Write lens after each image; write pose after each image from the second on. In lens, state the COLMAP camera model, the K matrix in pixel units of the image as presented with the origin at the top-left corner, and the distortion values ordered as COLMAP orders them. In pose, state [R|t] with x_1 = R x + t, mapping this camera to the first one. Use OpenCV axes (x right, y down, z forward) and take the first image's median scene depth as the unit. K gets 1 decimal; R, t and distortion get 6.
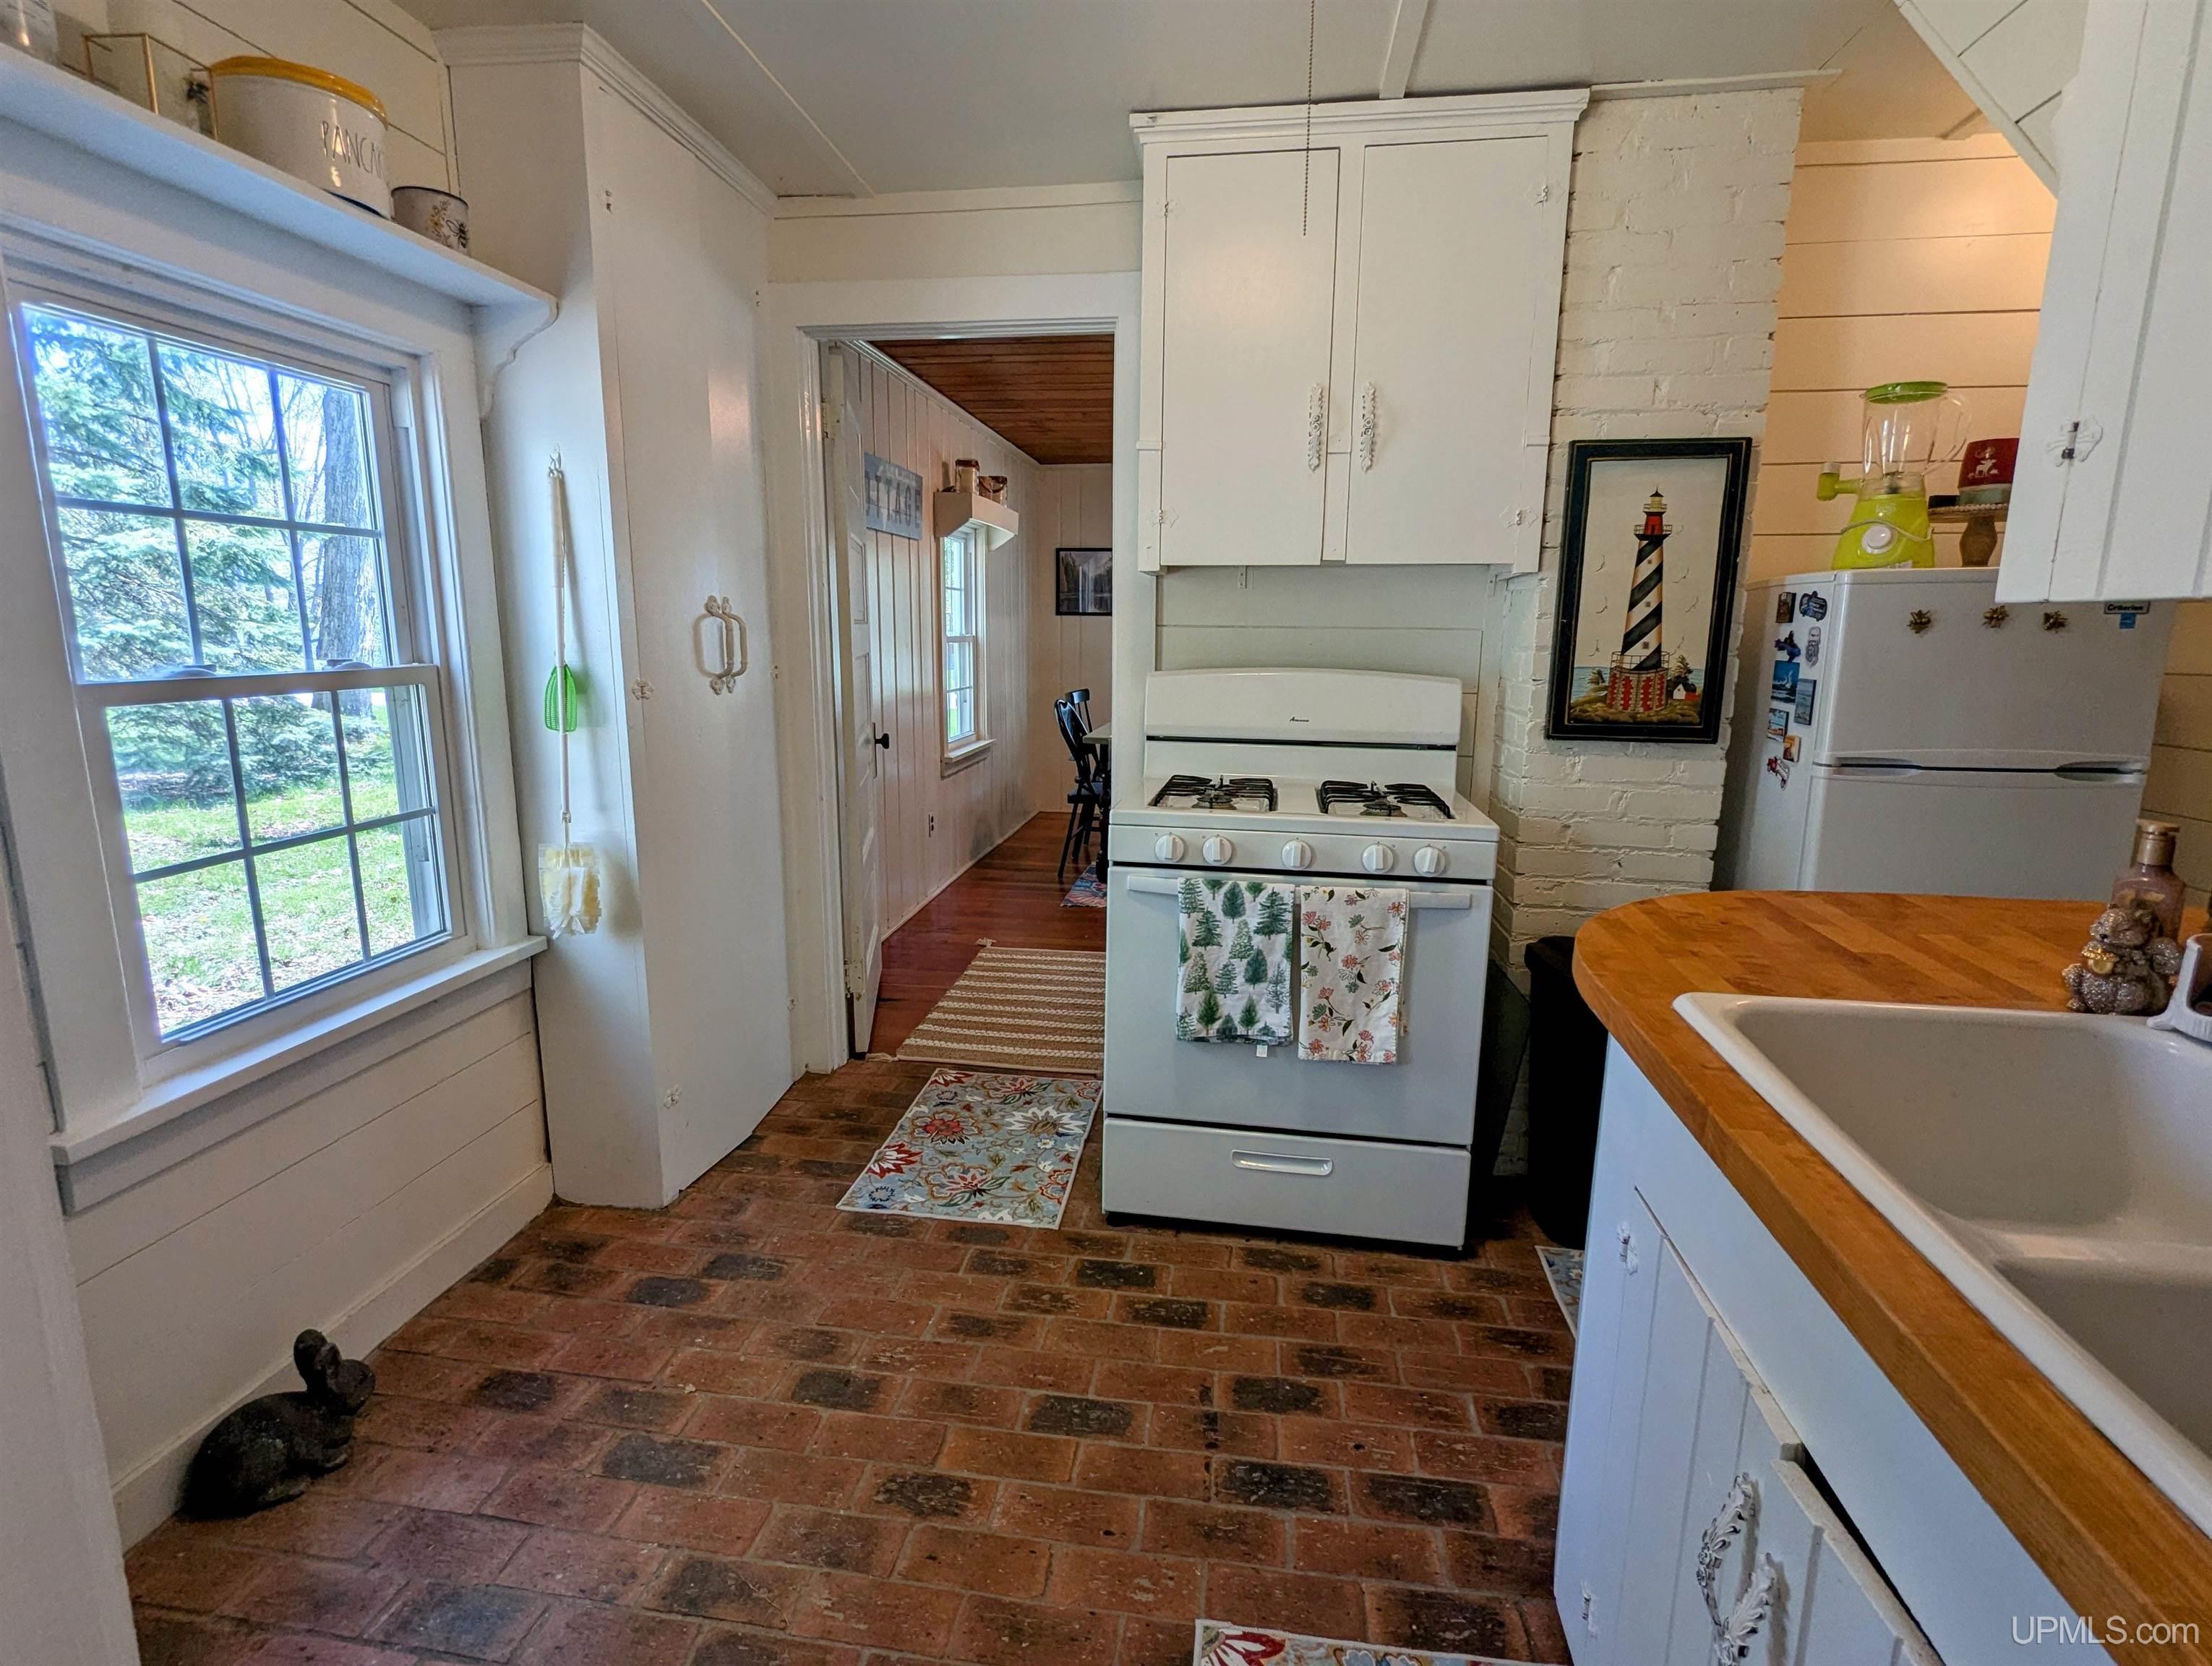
lens RADIAL K [[1096.4, 0, 1095.4], [0, 1096.4, 833.2], [0, 0, 1]] dist [-0.004846, 0.001973]
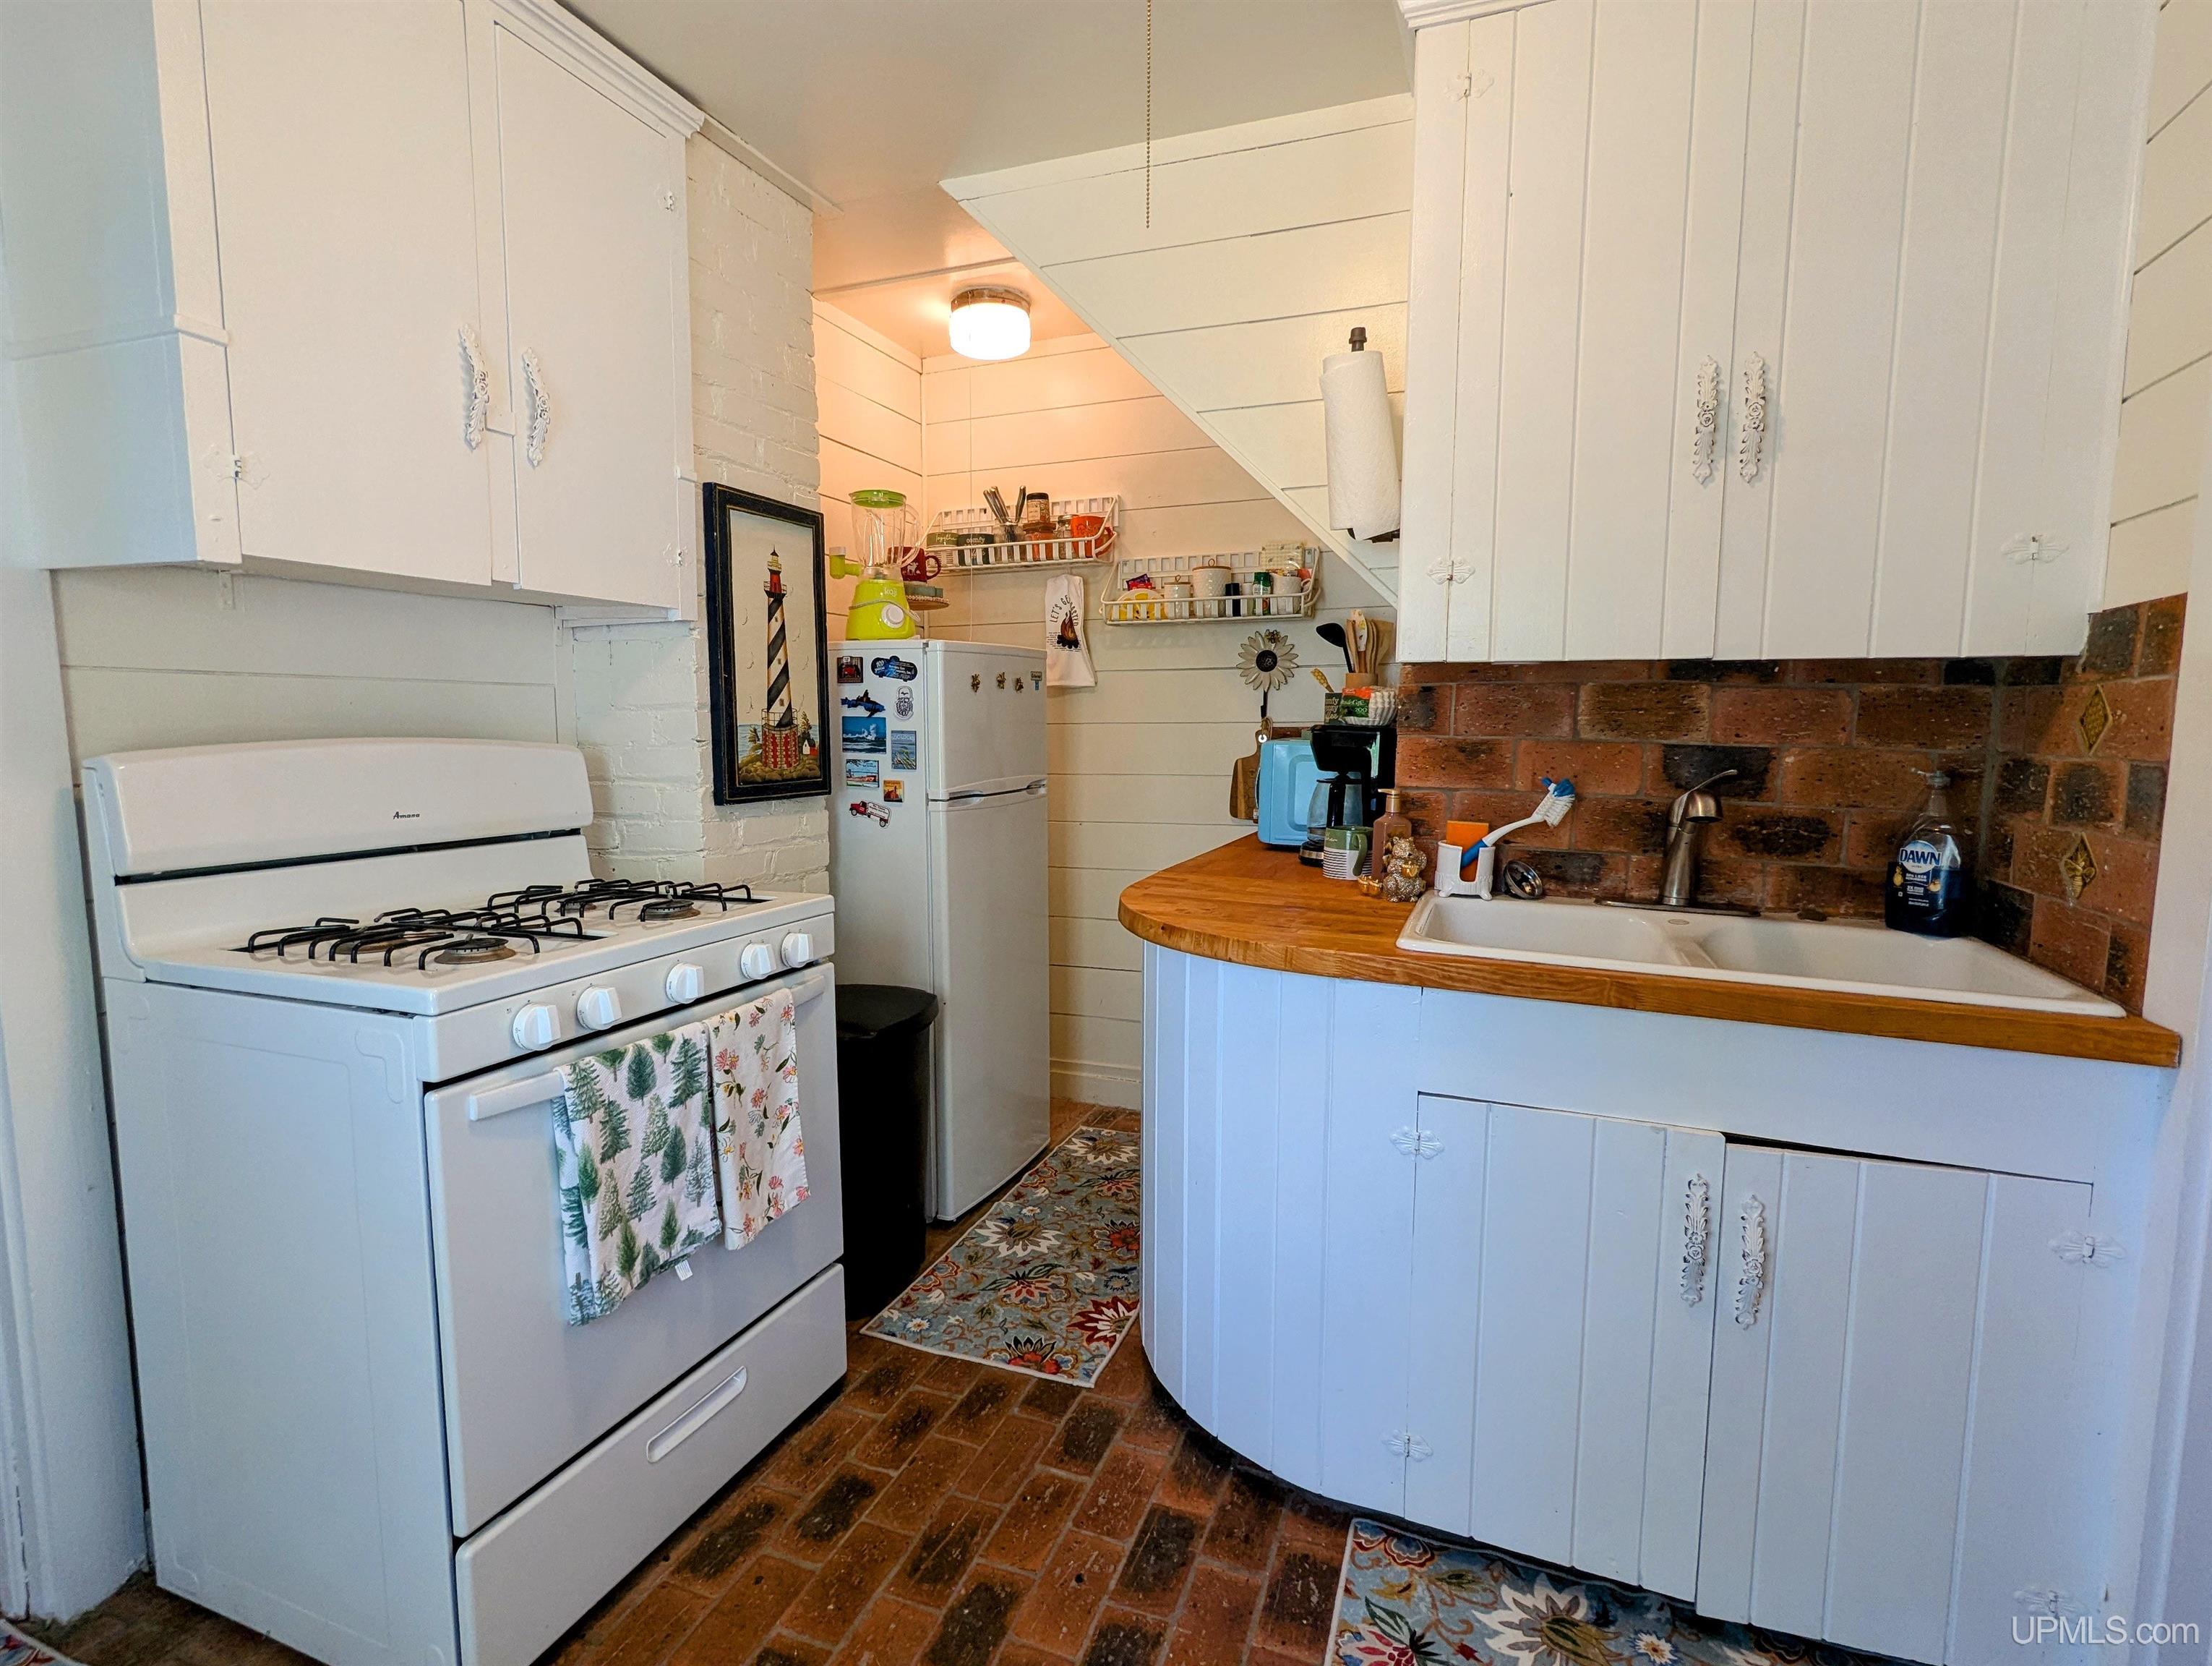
lens RADIAL K [[1096.4, 0, 1094.4], [0, 1096.4, 835.5], [0, 0, 1]] dist [-0.004846, 0.001973]
pose [[0.211888, -0.111230, 0.970944, -0.442329], [0.180614, 0.980845, 0.072949, -0.077876], [-0.960459, 0.159909, 0.227919, 0.545203]]
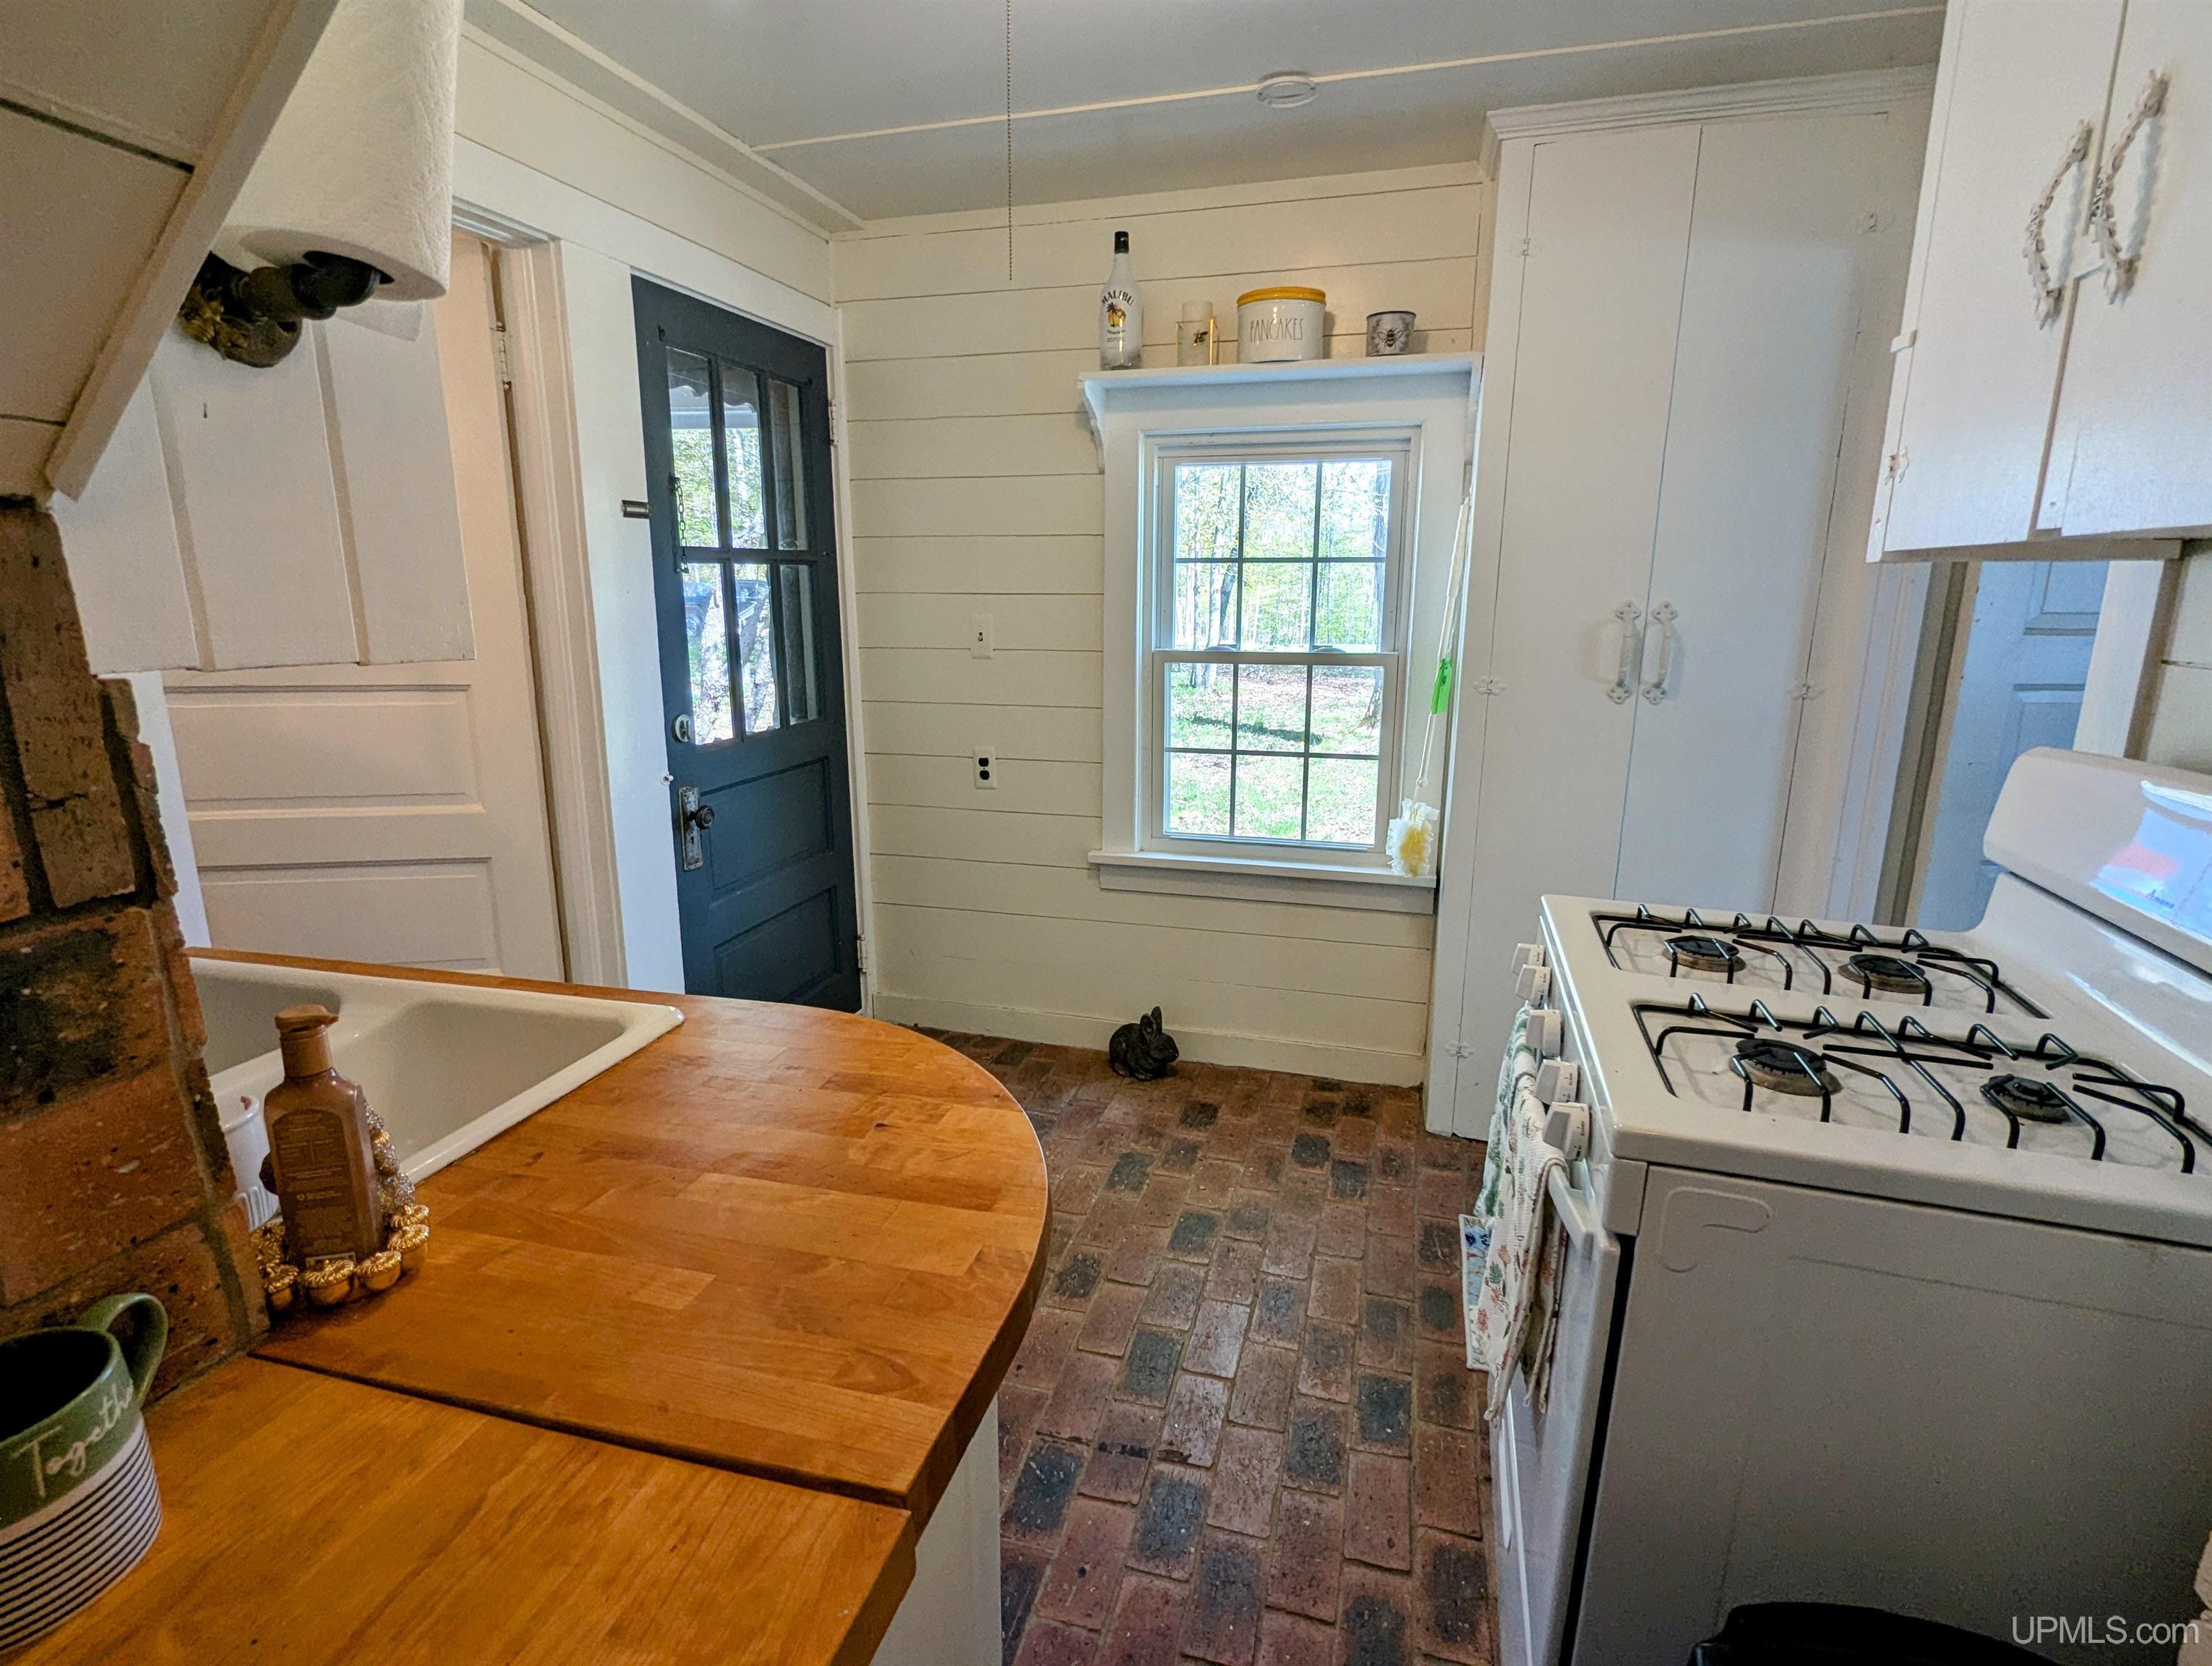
lens RADIAL K [[1096.4, 0, 1108.4], [0, 1096.4, 837.7], [0, 0, 1]] dist [-0.004846, 0.001973]
pose [[-0.131949, 0.207162, -0.969368, 0.767240], [-0.193040, 0.953825, 0.230116, -0.168072], [0.972278, 0.217491, -0.085866, 0.768736]]
